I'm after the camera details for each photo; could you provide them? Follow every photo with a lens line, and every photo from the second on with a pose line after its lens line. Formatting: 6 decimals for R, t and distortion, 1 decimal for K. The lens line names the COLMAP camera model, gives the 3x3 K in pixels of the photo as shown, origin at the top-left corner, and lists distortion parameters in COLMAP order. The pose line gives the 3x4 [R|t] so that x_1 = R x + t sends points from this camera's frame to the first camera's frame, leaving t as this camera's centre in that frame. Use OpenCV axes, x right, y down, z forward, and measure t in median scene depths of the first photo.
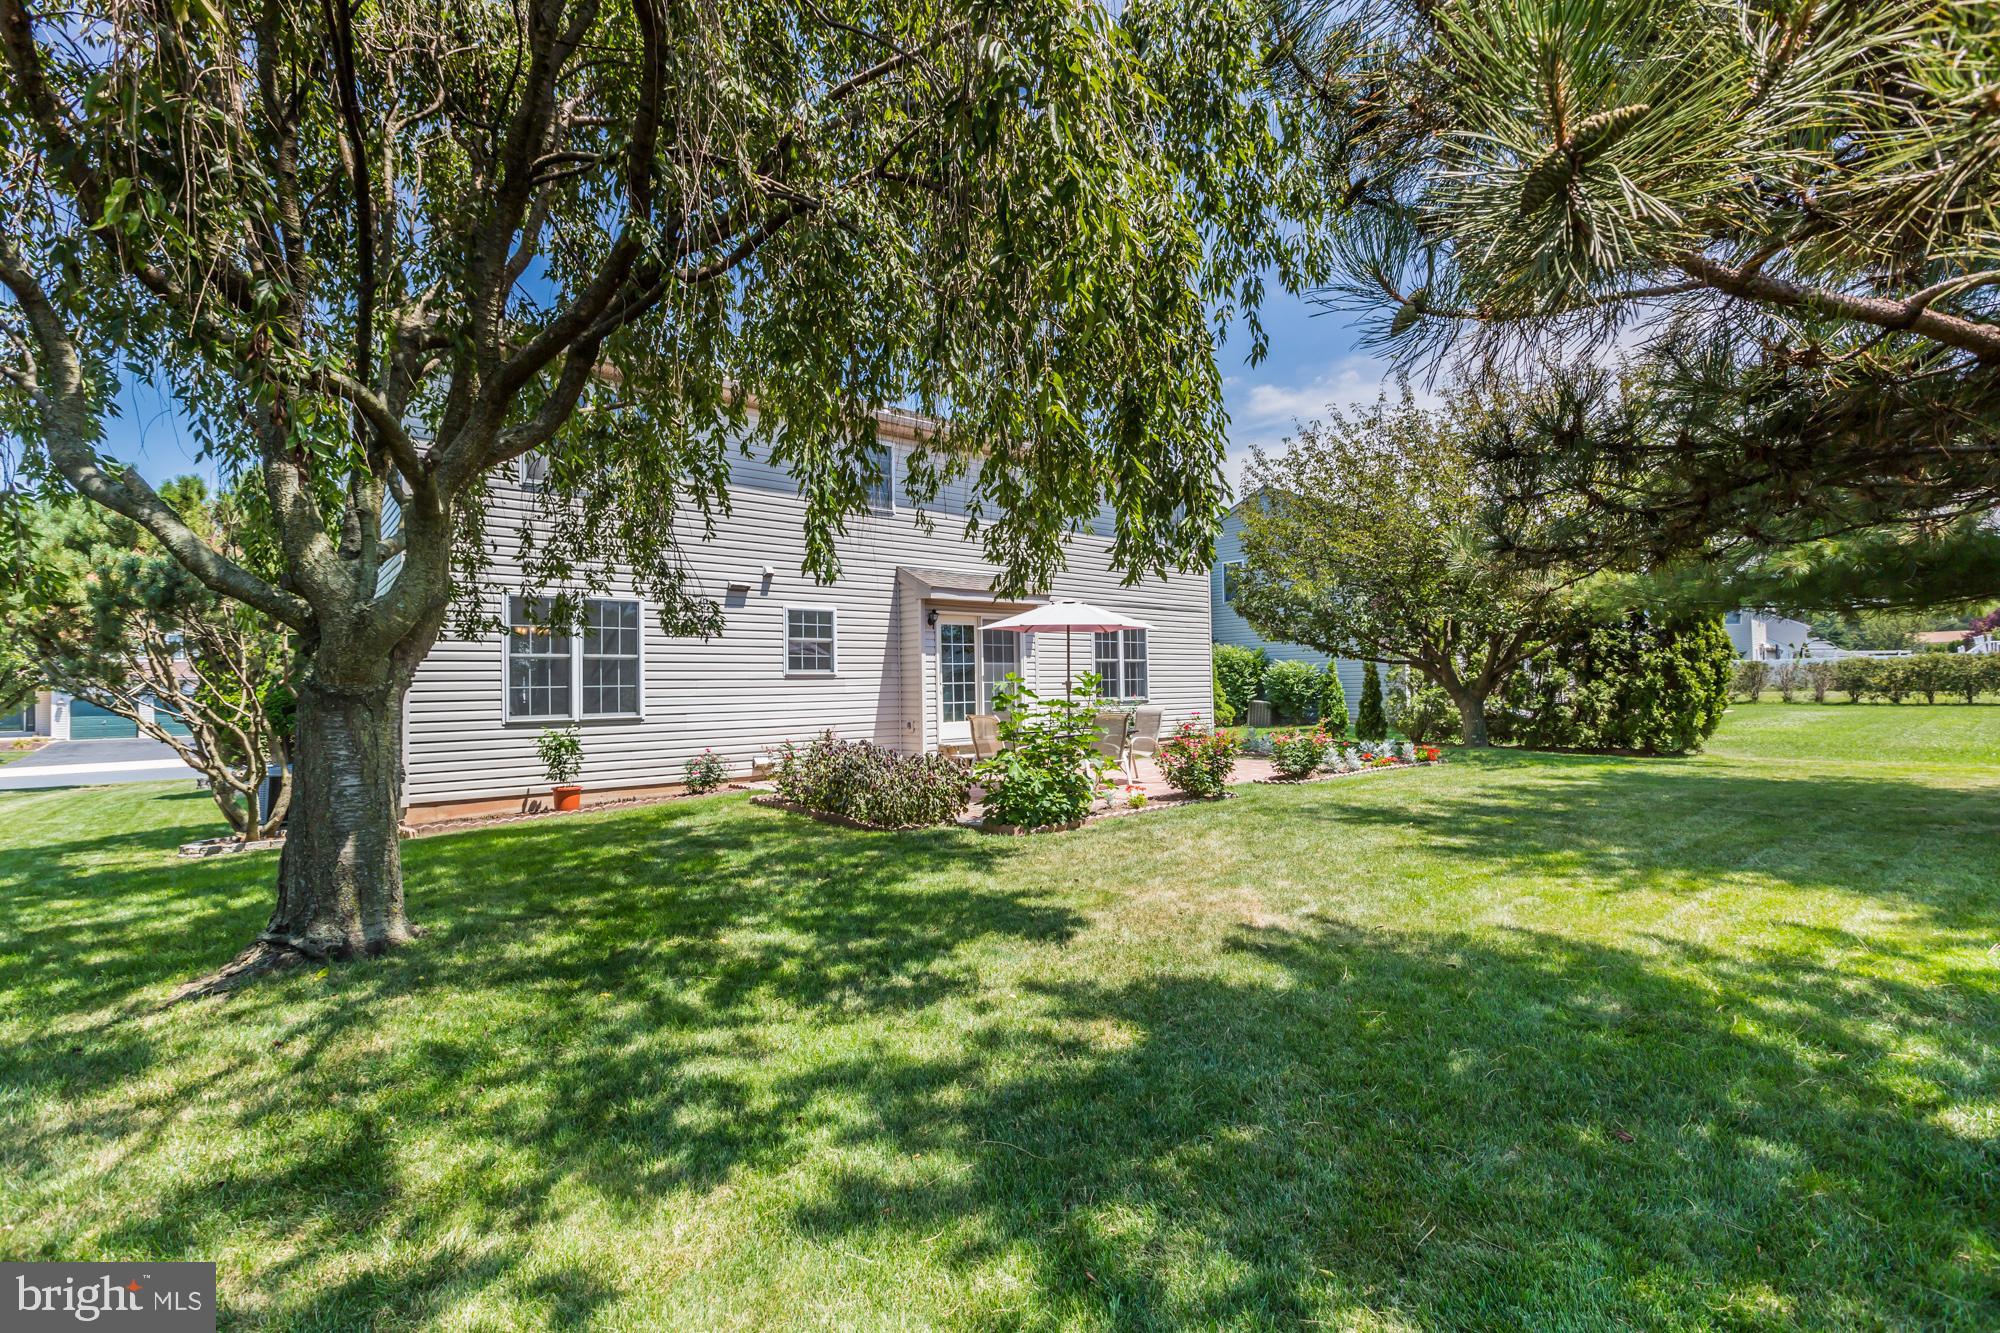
lens RADIAL K [[878.6, 0, 999.1], [0, 878.6, 645.5], [0, 0, 1]] dist [-0.001517, -0.000774]
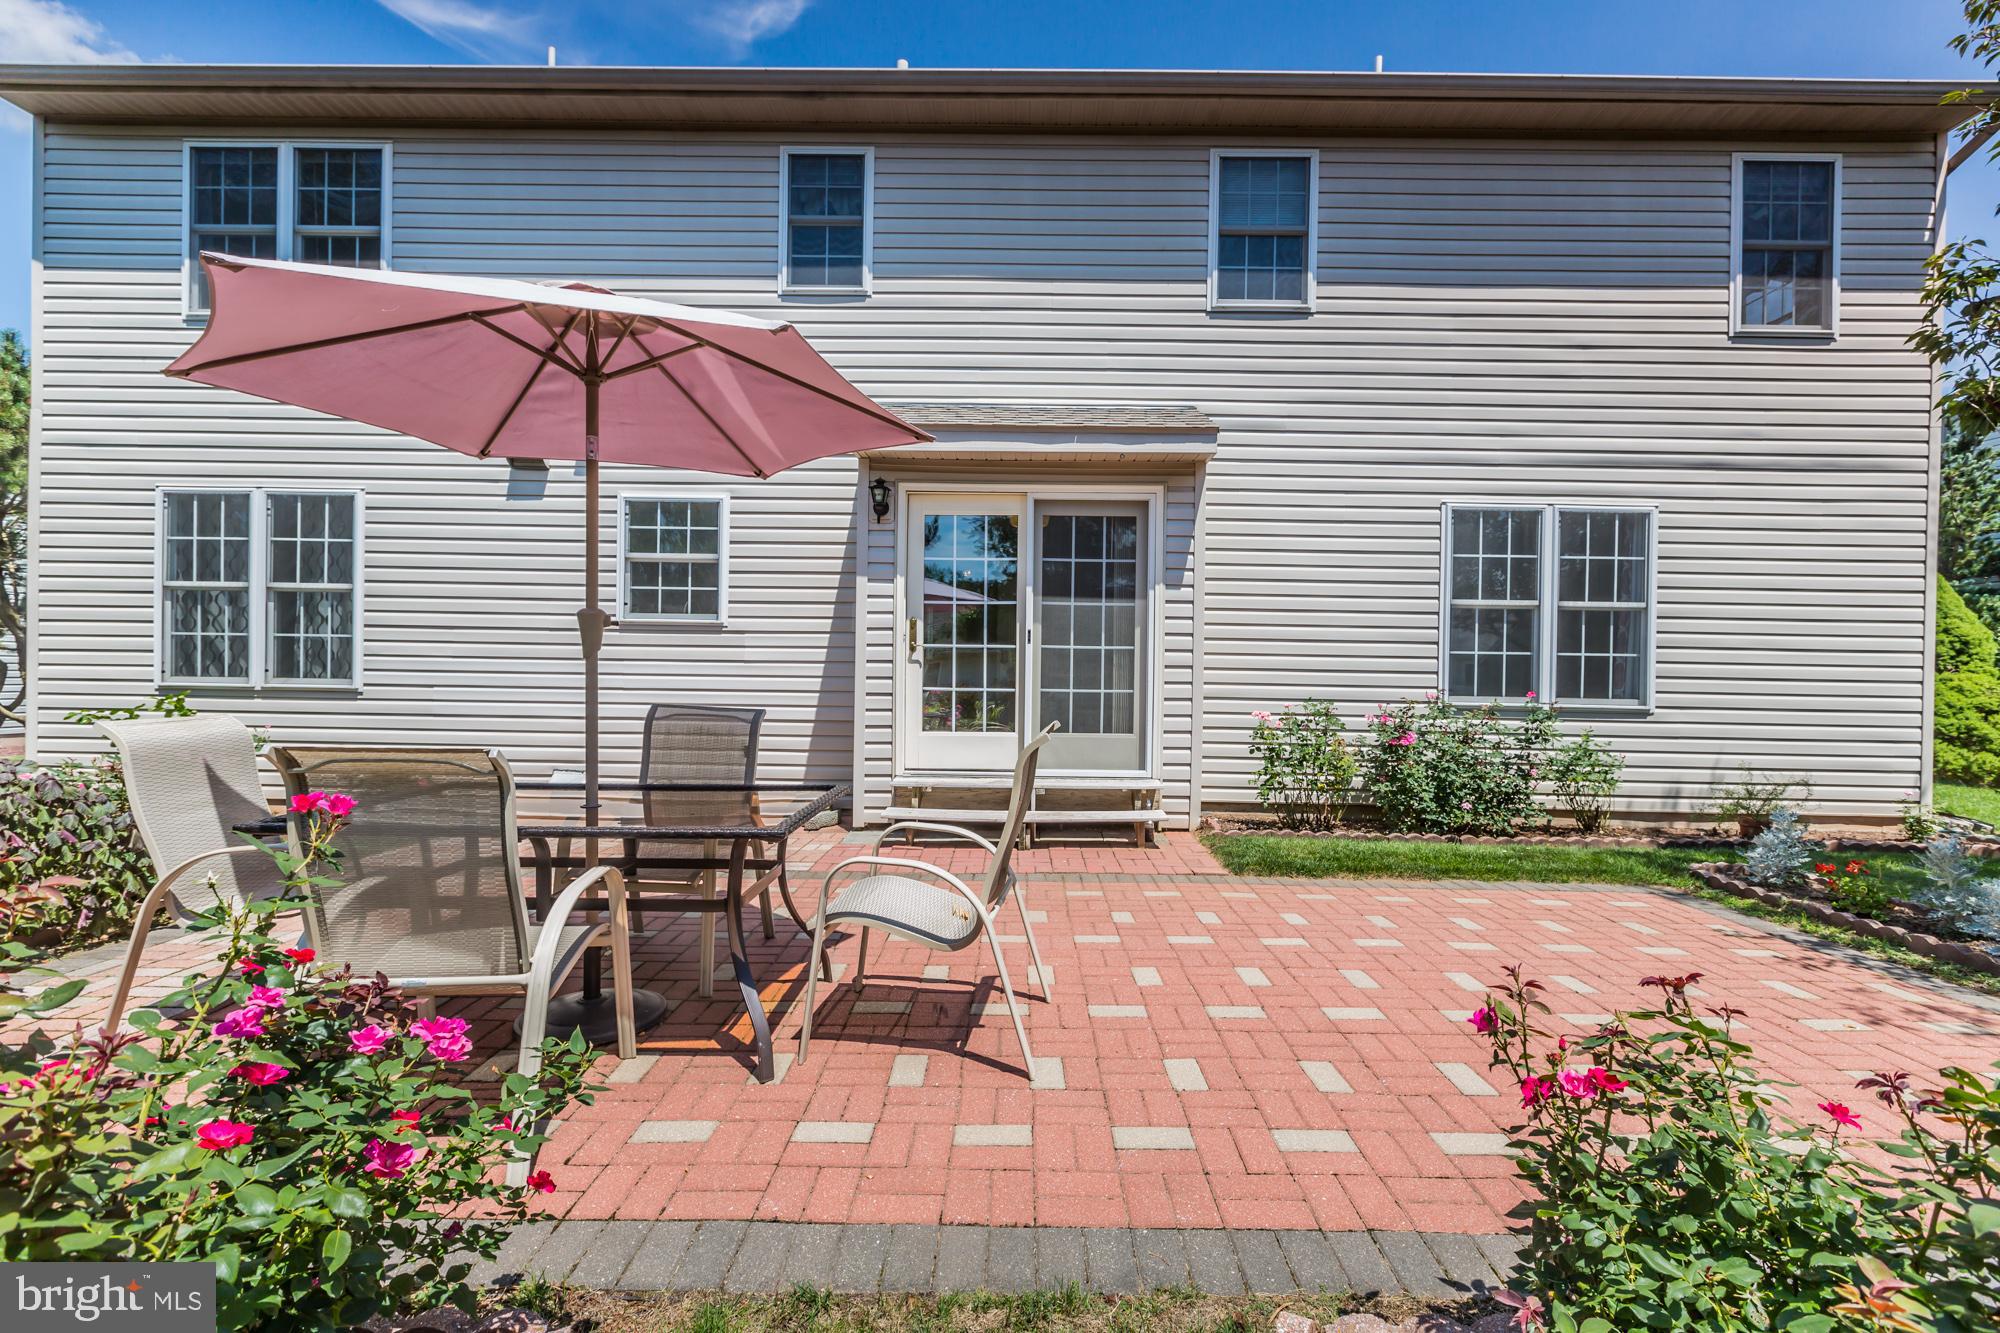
lens RADIAL K [[903.3, 0, 1008.1], [0, 903.3, 689.3], [0, 0, 1]] dist [-0.000373, 0.000226]
pose [[0.758850, 0.034799, -0.650335, 0.271079], [0.000763, 0.998523, 0.054320, 0.040246], [0.651265, -0.041717, 0.757703, 0.669435]]
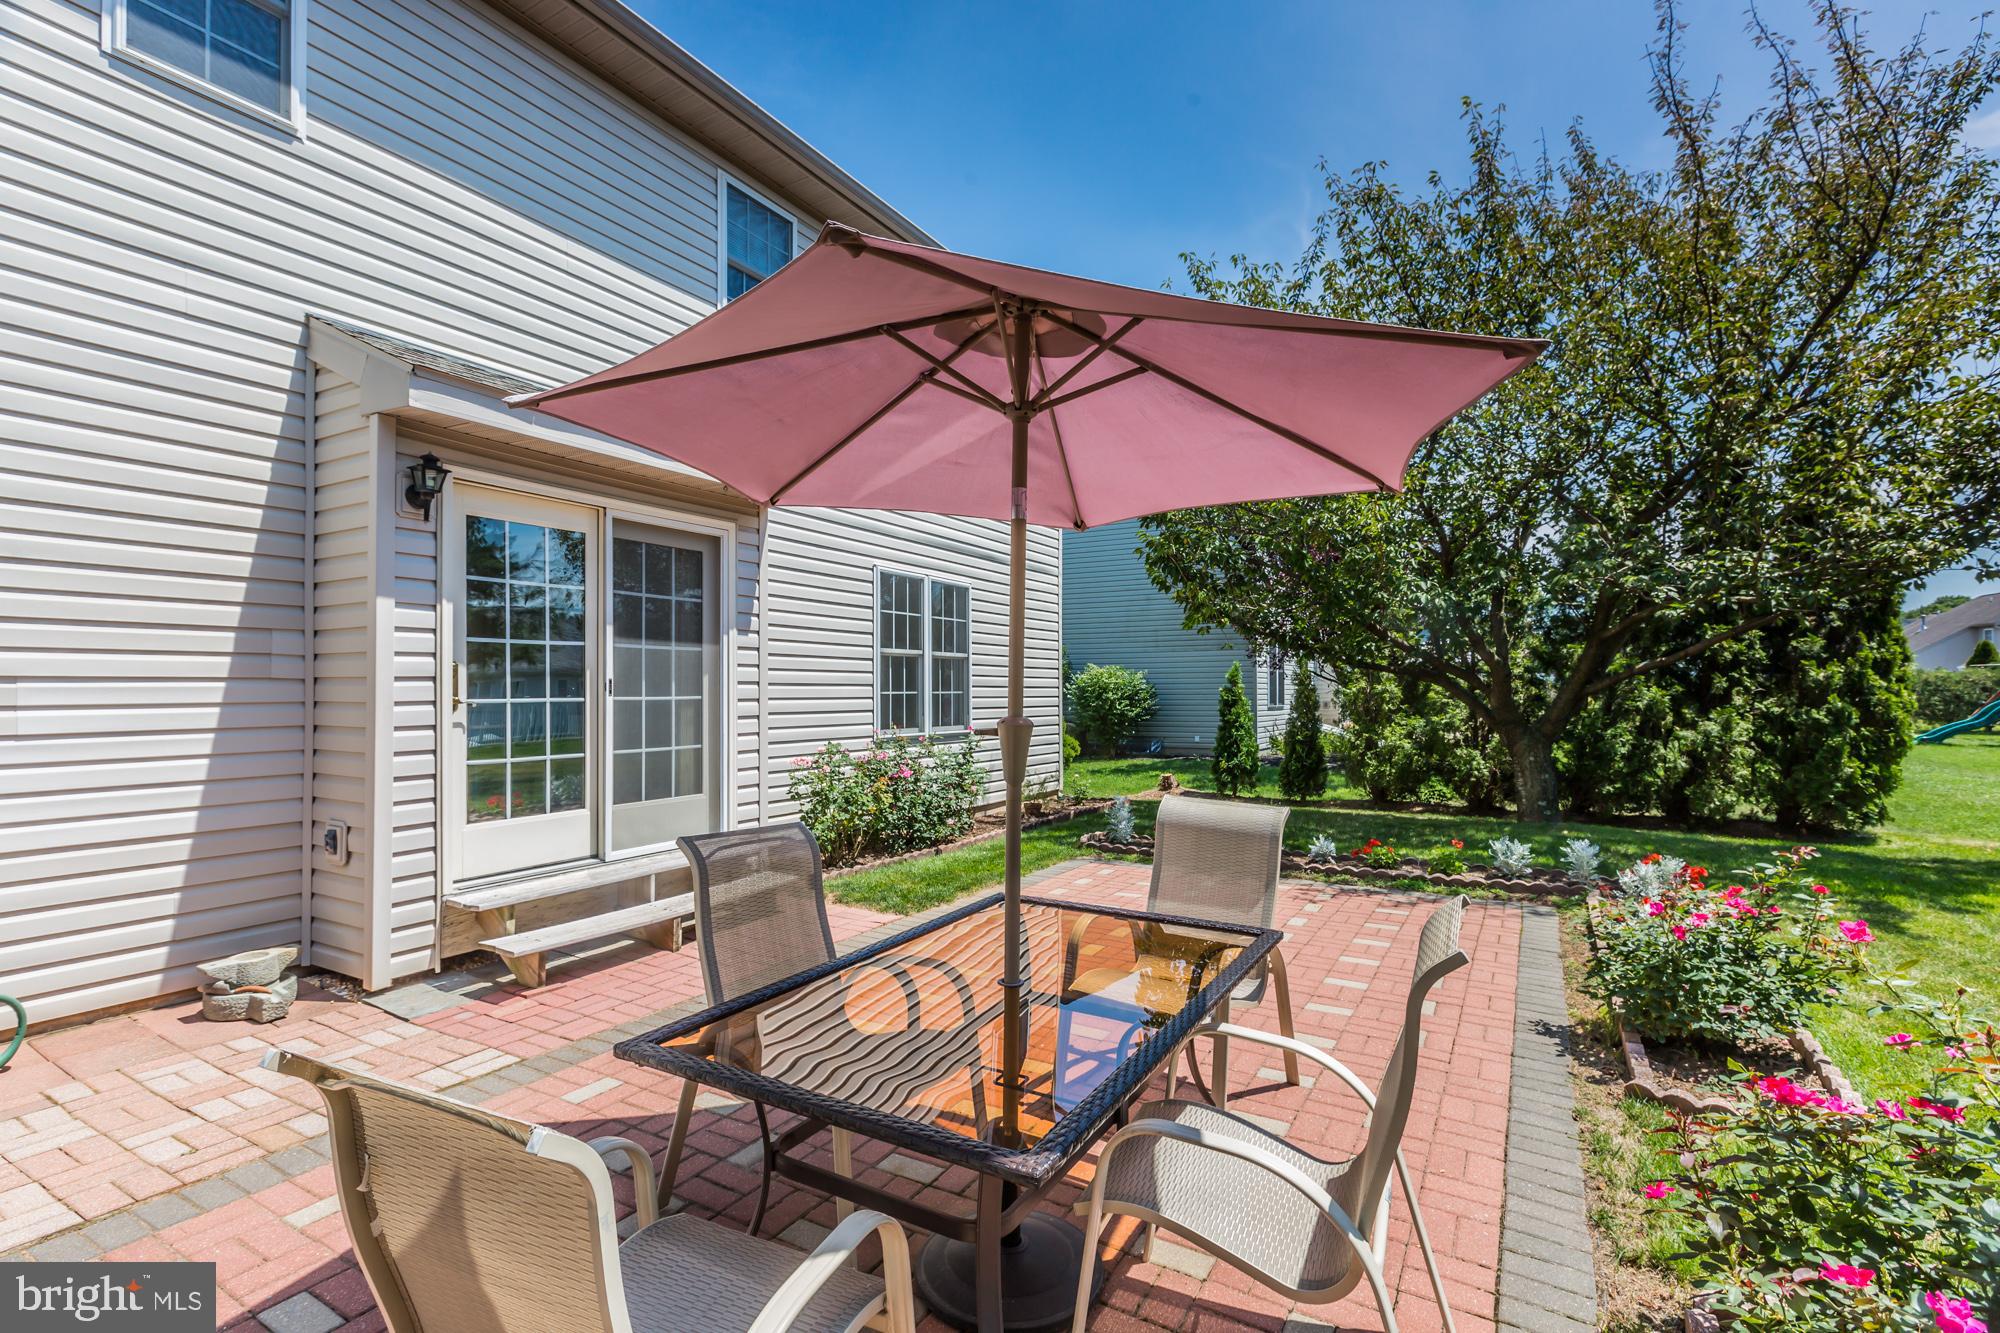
lens RADIAL K [[911.2, 0, 997.0], [0, 911.2, 679.4], [0, 0, 1]] dist [-0.001392, -0.000127]
pose [[0.941339, 0.021067, 0.336805, 0.004497], [-0.031589, 0.999168, 0.025790, 0.020808], [-0.335981, -0.034916, 0.941221, 0.623569]]
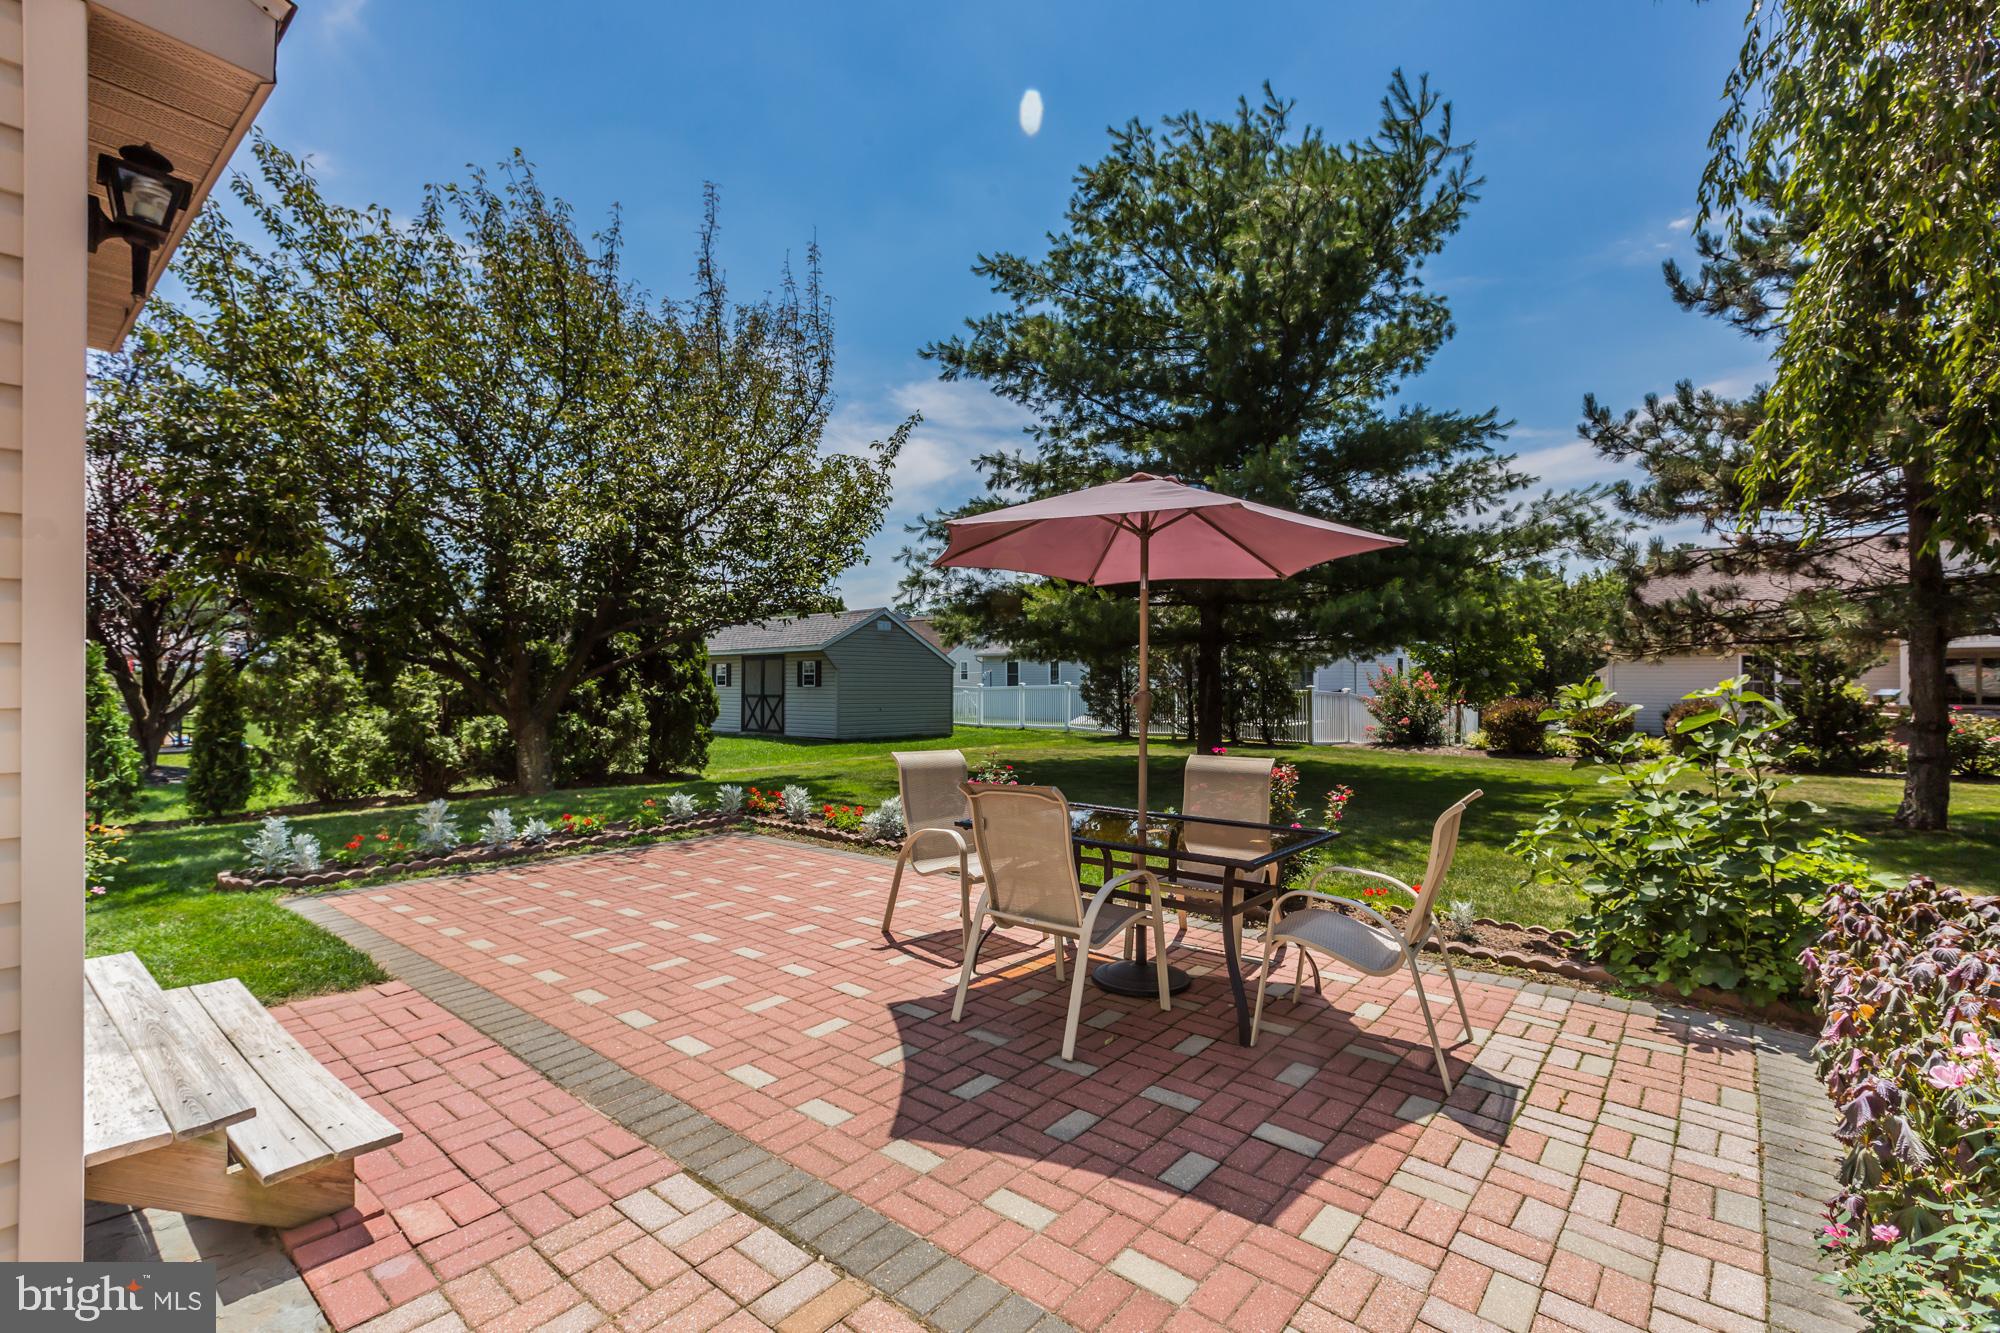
lens RADIAL K [[878.6, 0, 999.1], [0, 878.6, 645.5], [0, 0, 1]] dist [-0.001517, -0.000774]
pose [[-0.185626, 0.055097, 0.981075, -0.221561], [-0.039107, 0.997221, -0.063403, 0.035839], [-0.981842, -0.050136, -0.182956, 0.867336]]
